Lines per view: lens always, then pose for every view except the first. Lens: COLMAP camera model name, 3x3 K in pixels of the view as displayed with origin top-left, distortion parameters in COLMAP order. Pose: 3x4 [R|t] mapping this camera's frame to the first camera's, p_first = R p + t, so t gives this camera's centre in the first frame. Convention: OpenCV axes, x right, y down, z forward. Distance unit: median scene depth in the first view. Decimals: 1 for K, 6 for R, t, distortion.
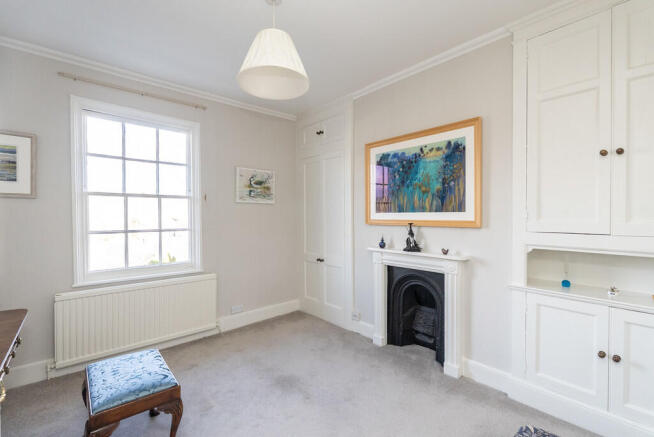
lens RADIAL K [[290.8, 0, 330.6], [0, 290.8, 218.6], [0, 0, 1]] dist [-0.007734, 0.000824]
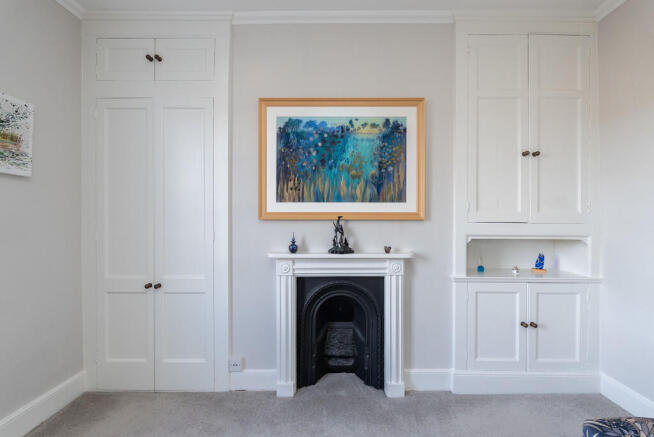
lens RADIAL K [[290.8, 0, 327.6], [0, 290.8, 216.9], [0, 0, 1]] dist [-0.007734, 0.000824]
pose [[0.667744, 0.002439, 0.744387, -0.313596], [0.006263, 0.999941, -0.008895, 0.024291], [-0.744364, 0.010602, 0.667689, 0.528883]]
